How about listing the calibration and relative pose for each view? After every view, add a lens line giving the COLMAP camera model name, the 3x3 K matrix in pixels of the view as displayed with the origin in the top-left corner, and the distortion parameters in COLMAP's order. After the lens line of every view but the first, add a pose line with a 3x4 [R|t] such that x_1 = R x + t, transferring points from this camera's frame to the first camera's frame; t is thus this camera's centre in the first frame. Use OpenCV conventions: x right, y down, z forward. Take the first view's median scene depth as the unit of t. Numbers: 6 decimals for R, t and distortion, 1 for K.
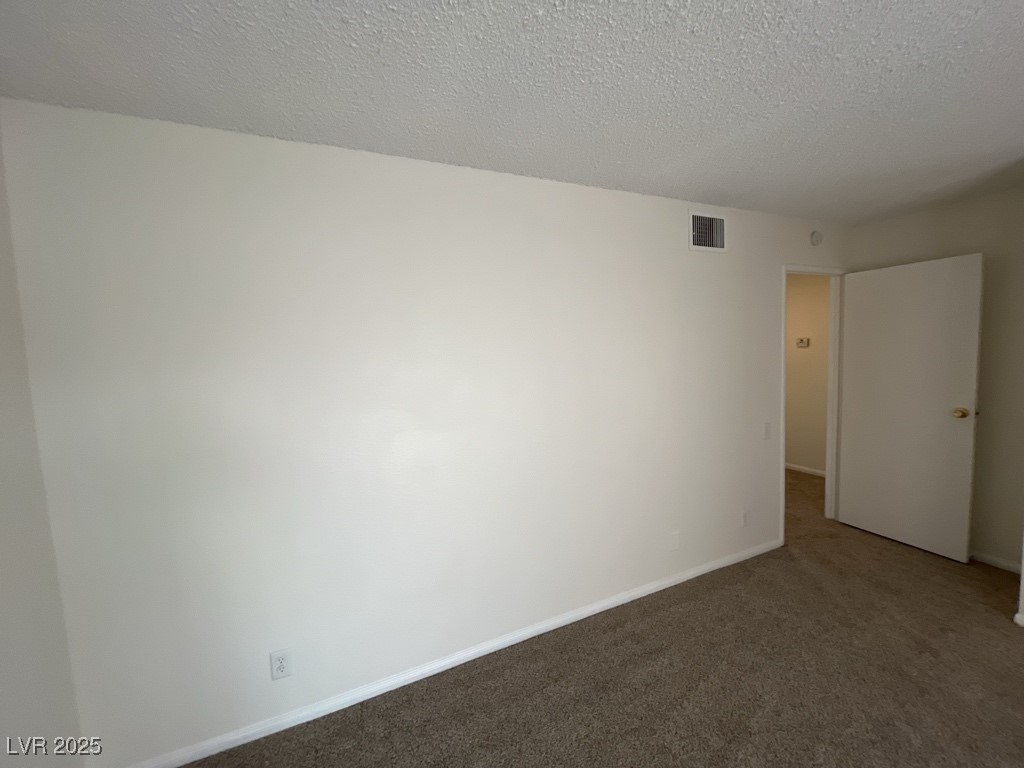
lens RADIAL K [[412.0, 0, 511.4], [0, 412.0, 381.9], [0, 0, 1]] dist [-0.001070, -0.000455]
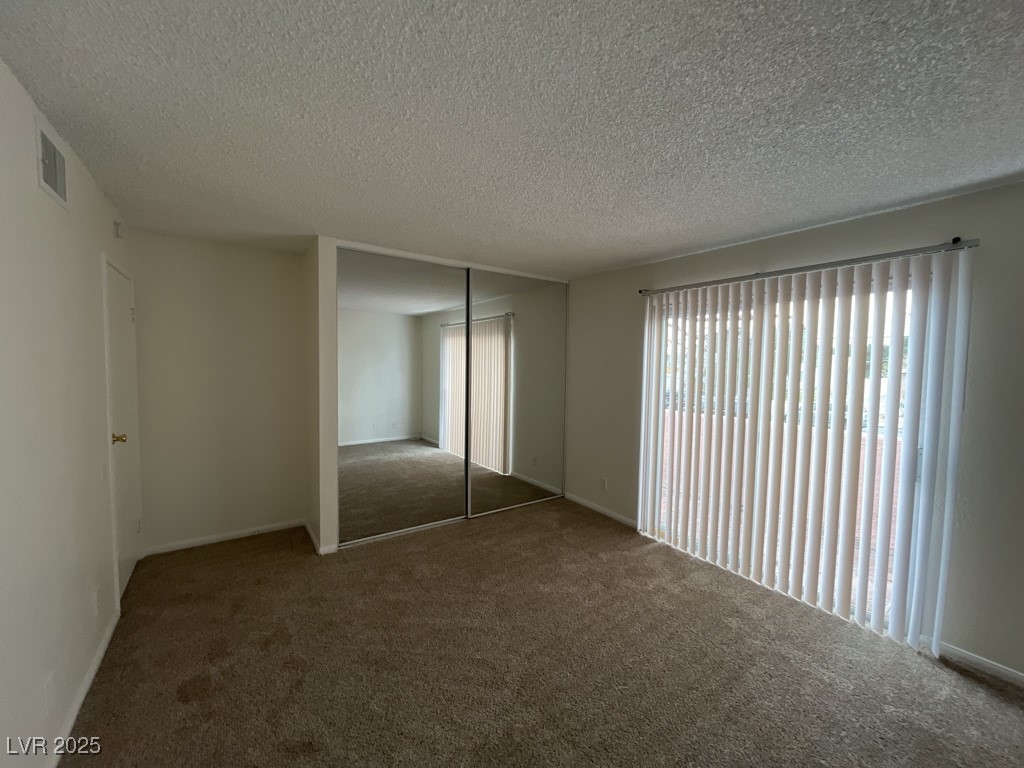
lens RADIAL K [[412.0, 0, 511.4], [0, 412.0, 381.9], [0, 0, 1]] dist [-0.001070, -0.000455]
pose [[-0.174364, -0.009847, 0.984632, -0.263569], [0.063696, 0.997743, 0.021258, -0.009697], [-0.982619, 0.066424, -0.173344, 0.455167]]
